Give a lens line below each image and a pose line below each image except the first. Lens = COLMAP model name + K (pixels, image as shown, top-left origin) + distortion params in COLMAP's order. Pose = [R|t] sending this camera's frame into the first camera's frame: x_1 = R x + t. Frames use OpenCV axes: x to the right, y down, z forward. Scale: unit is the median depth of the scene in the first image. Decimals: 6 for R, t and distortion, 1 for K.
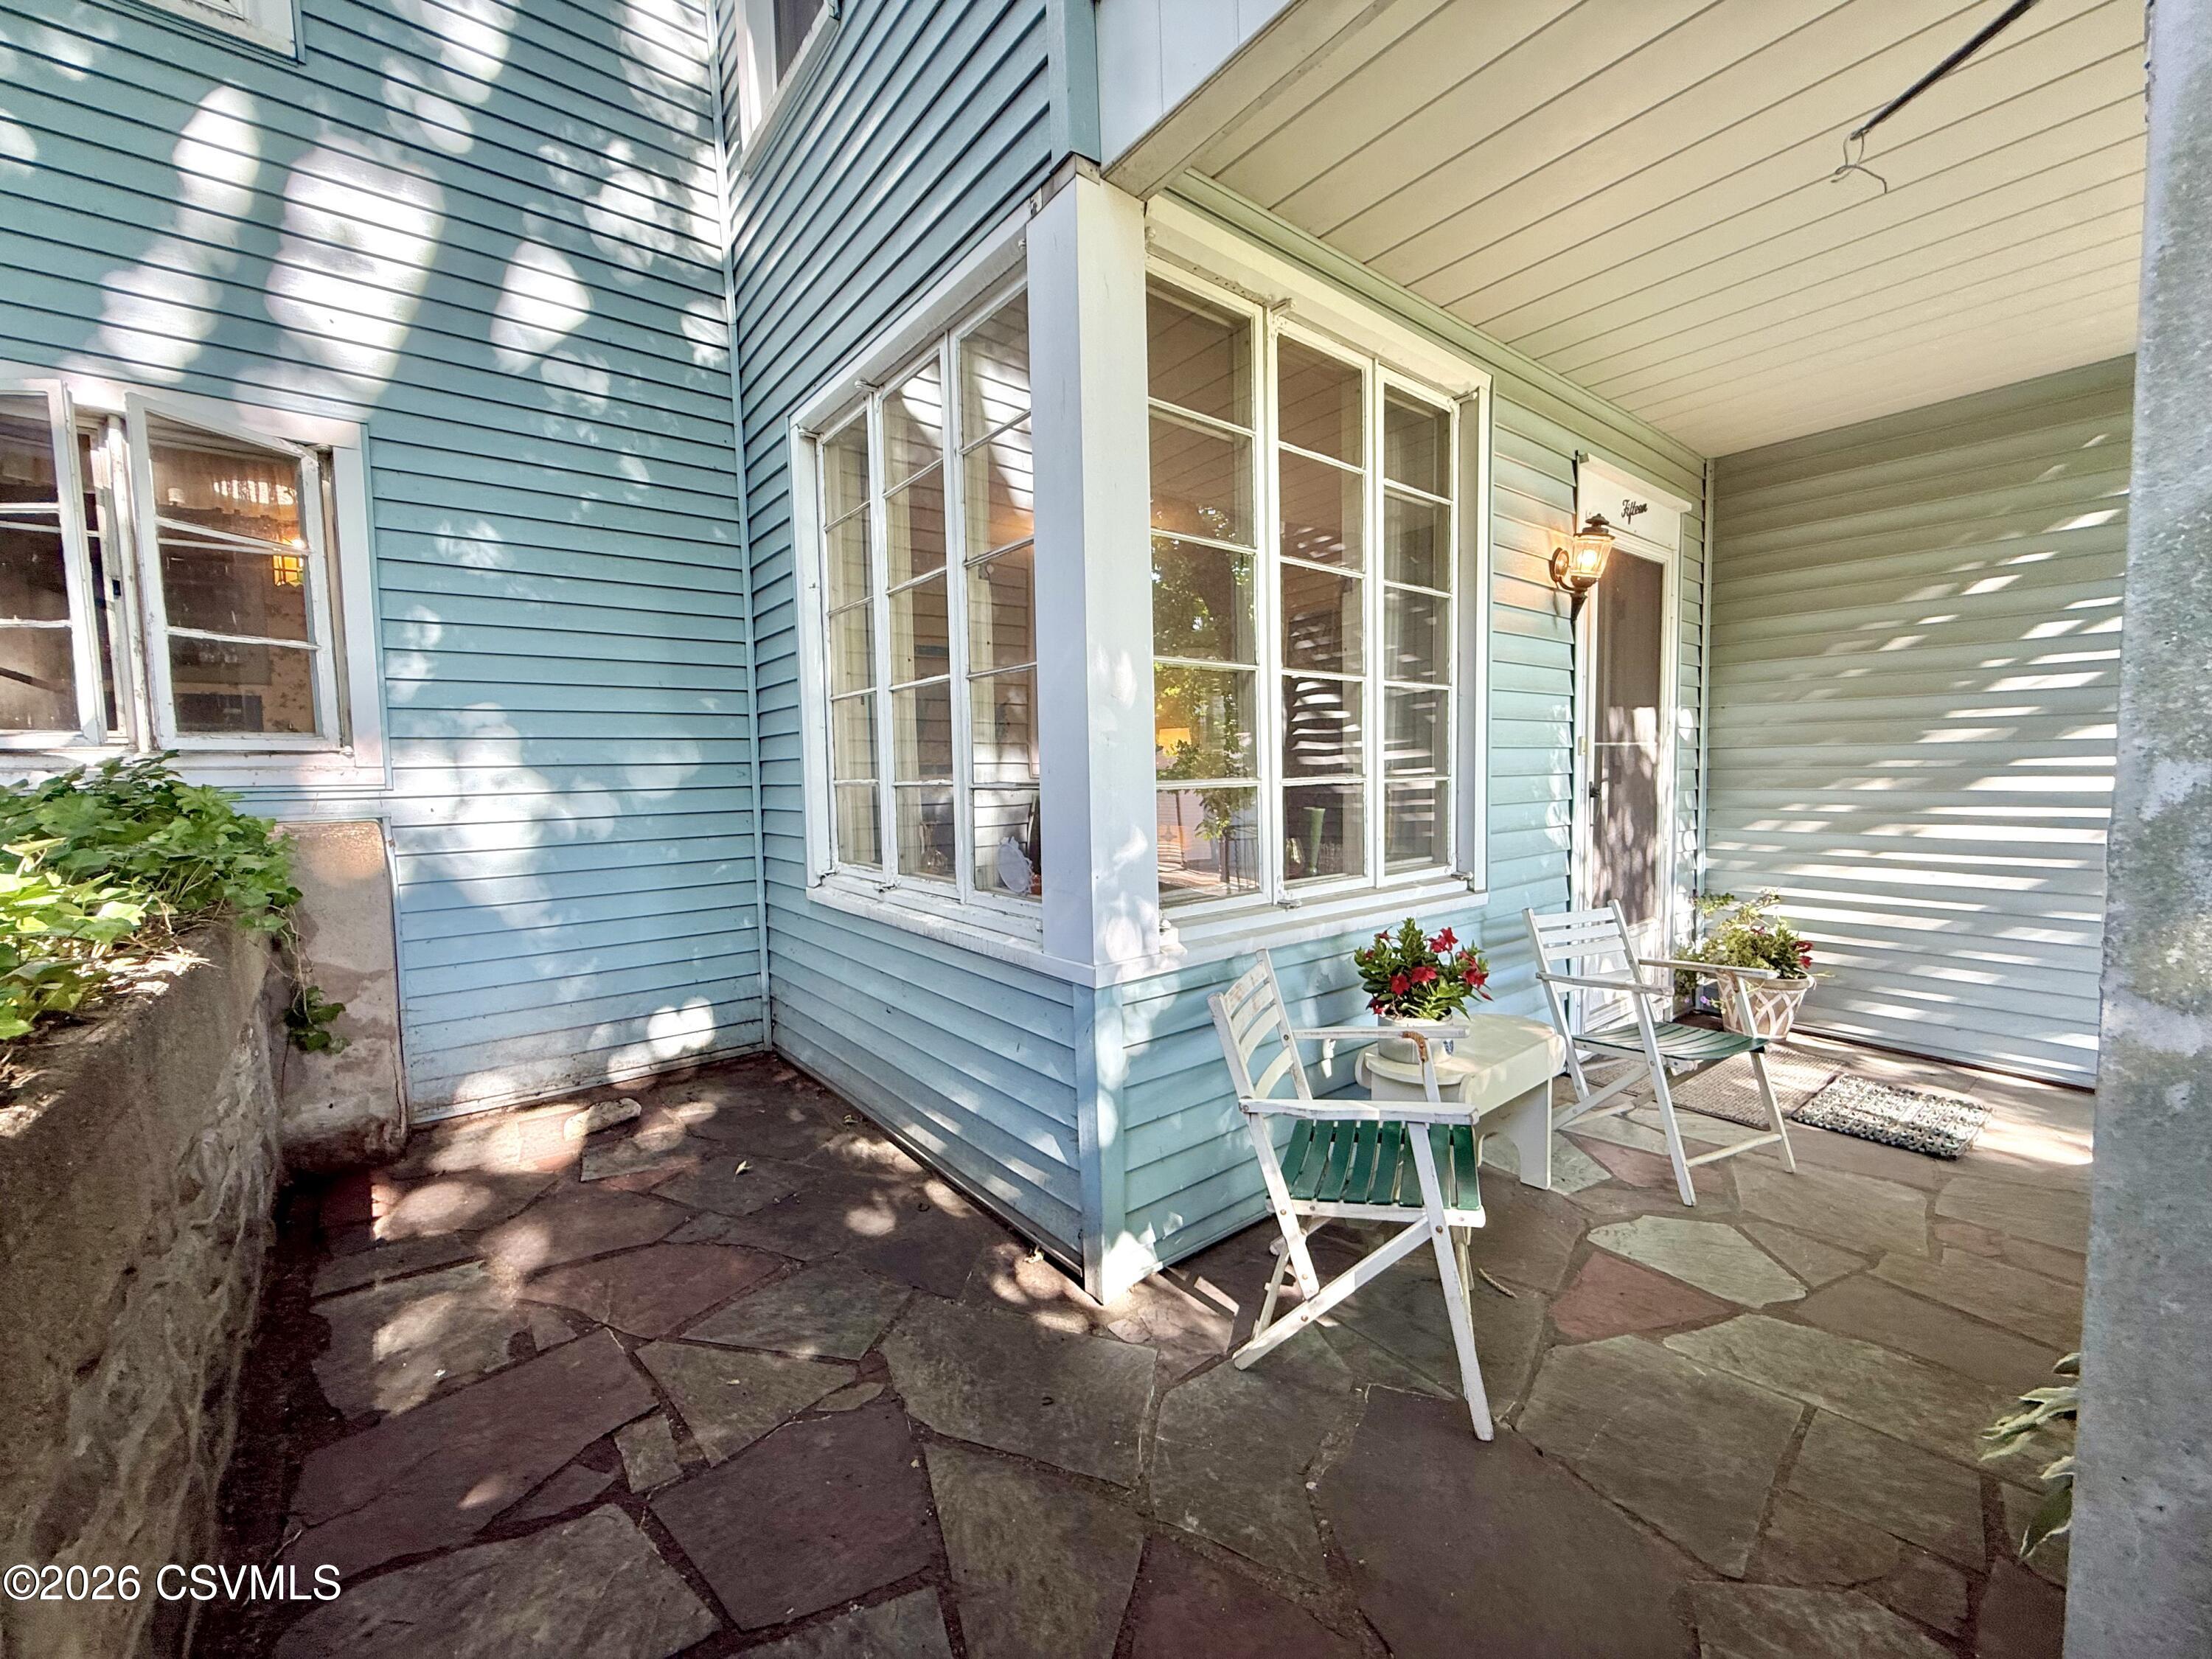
lens RADIAL K [[887.8, 0, 1106.0], [0, 887.8, 829.5], [0, 0, 1]] dist [0.010521, 0.000157]
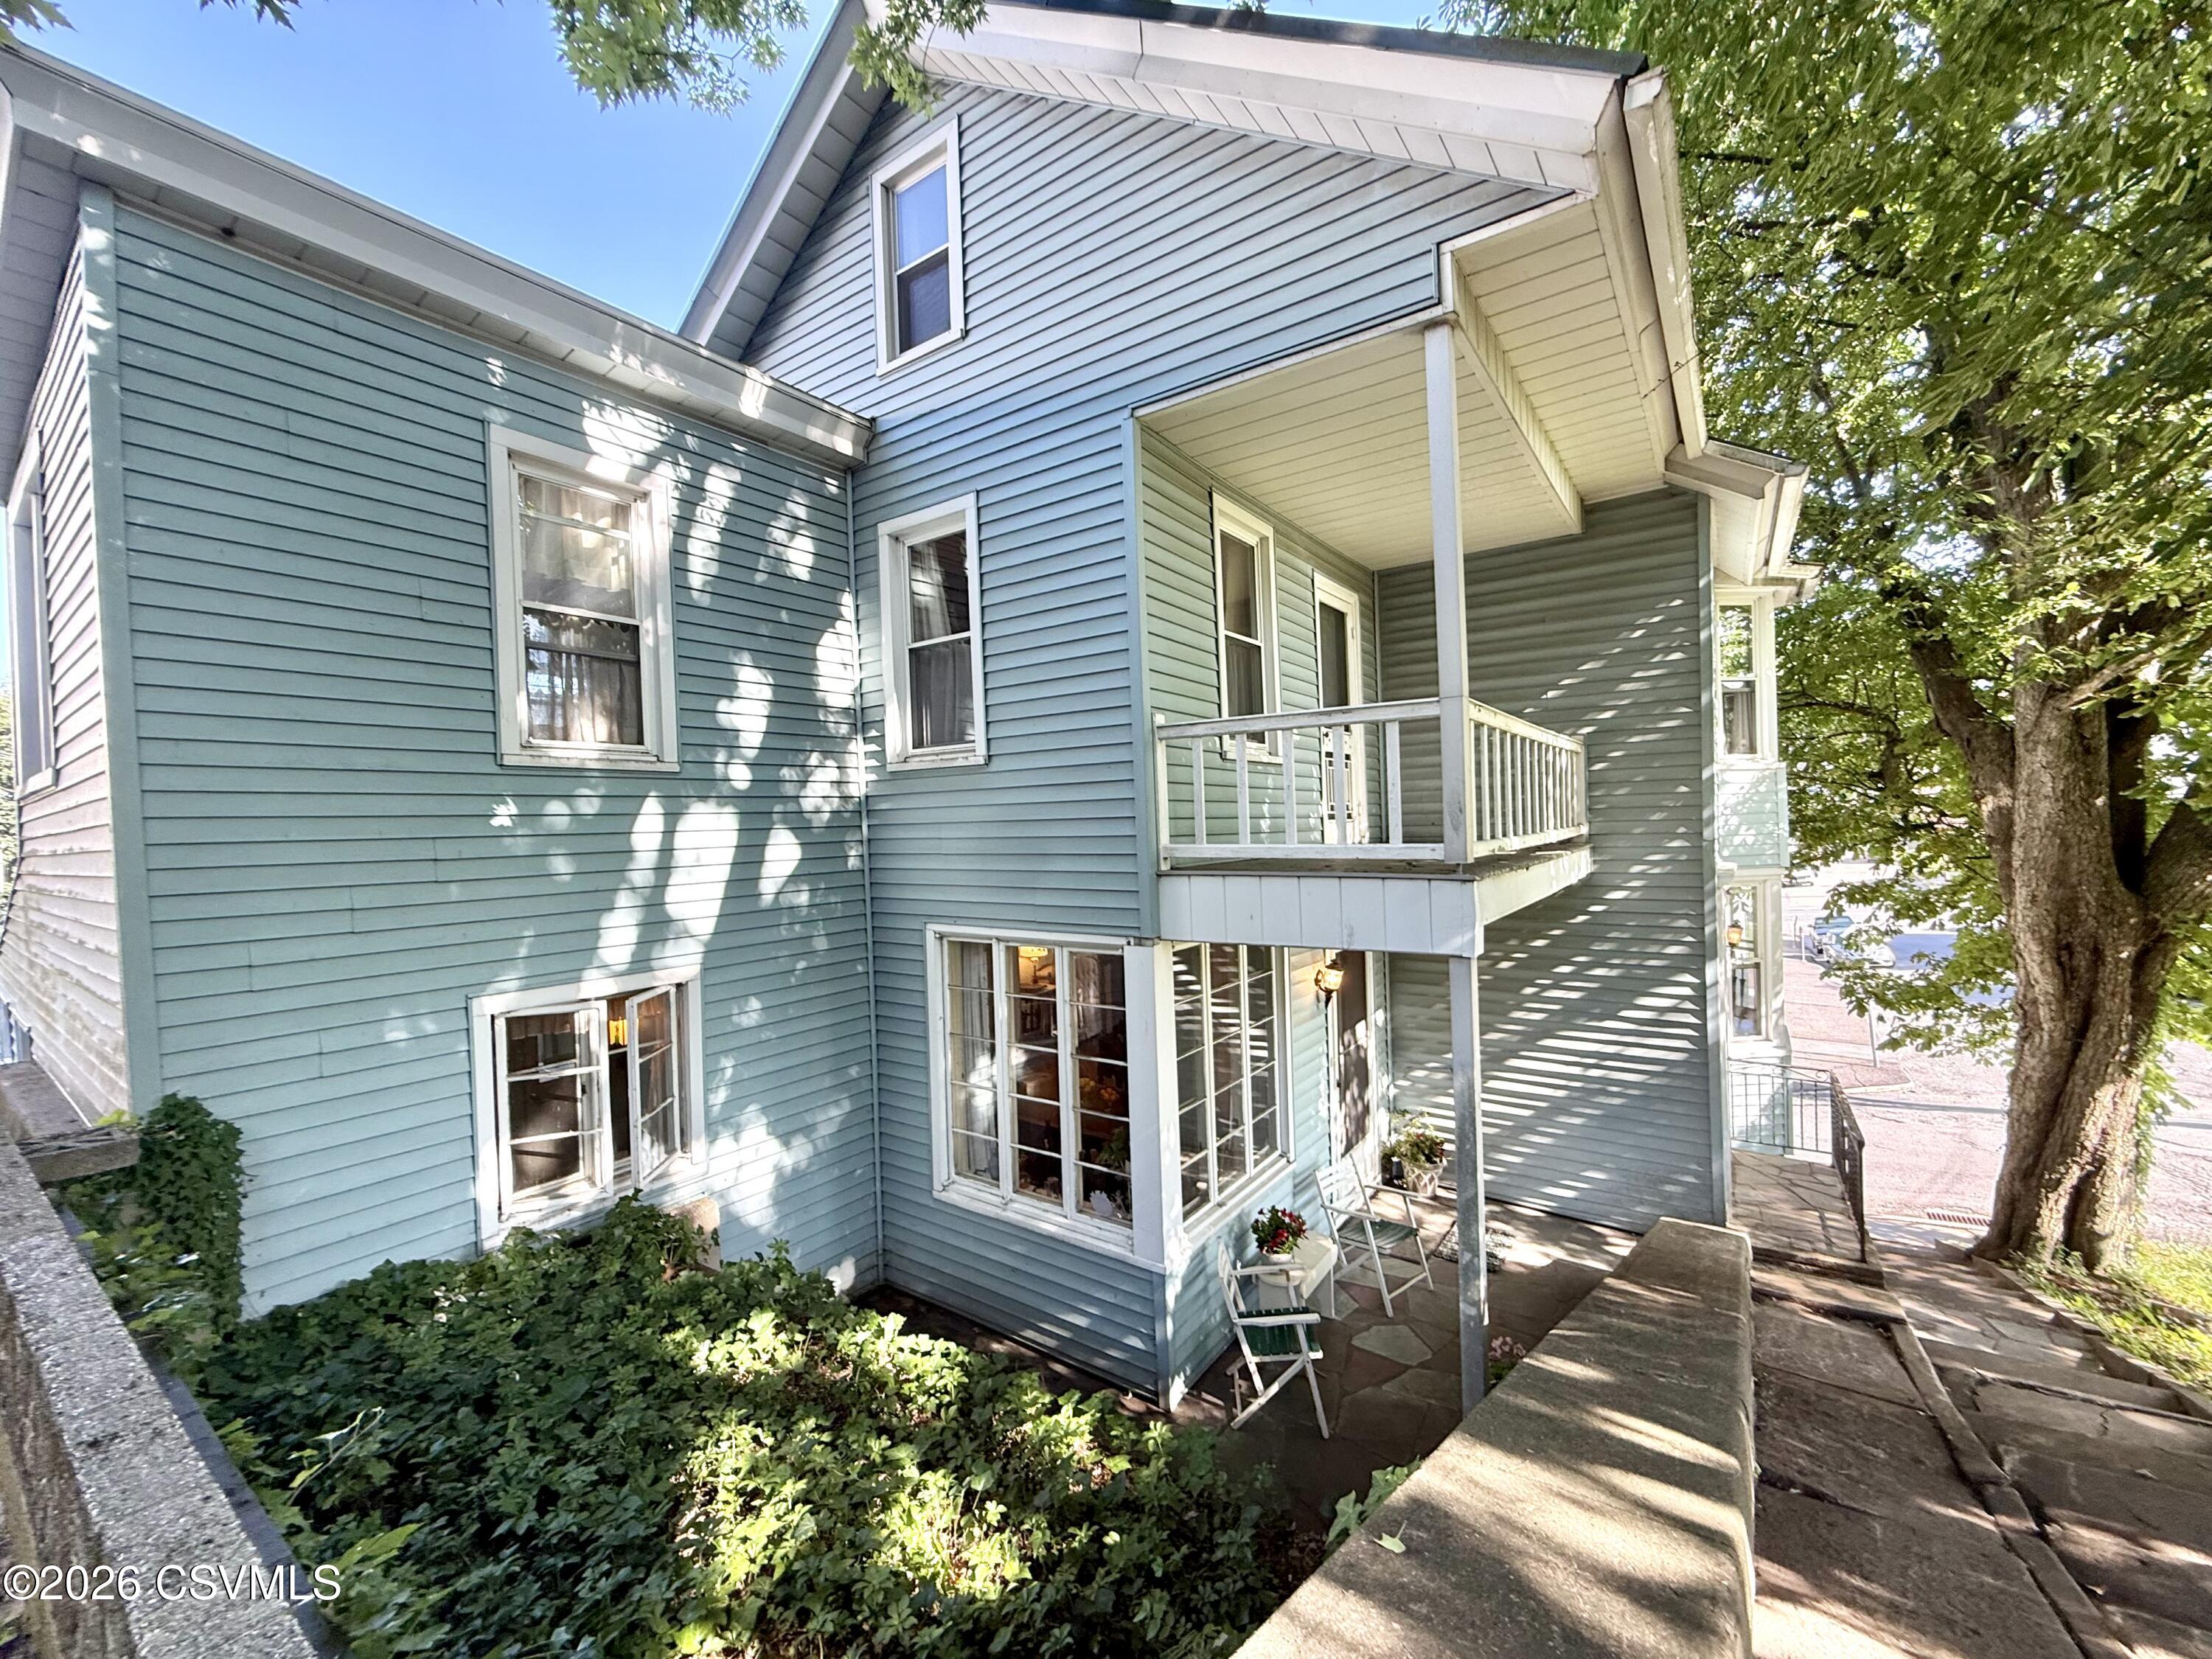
lens RADIAL K [[887.8, 0, 1106.0], [0, 887.8, 829.5], [0, 0, 1]] dist [0.010521, 0.000157]
pose [[0.963889, -0.007984, 0.266183, -0.526978], [0.026844, 0.997372, -0.067291, -0.569141], [-0.264946, 0.072007, 0.961571, -0.892309]]
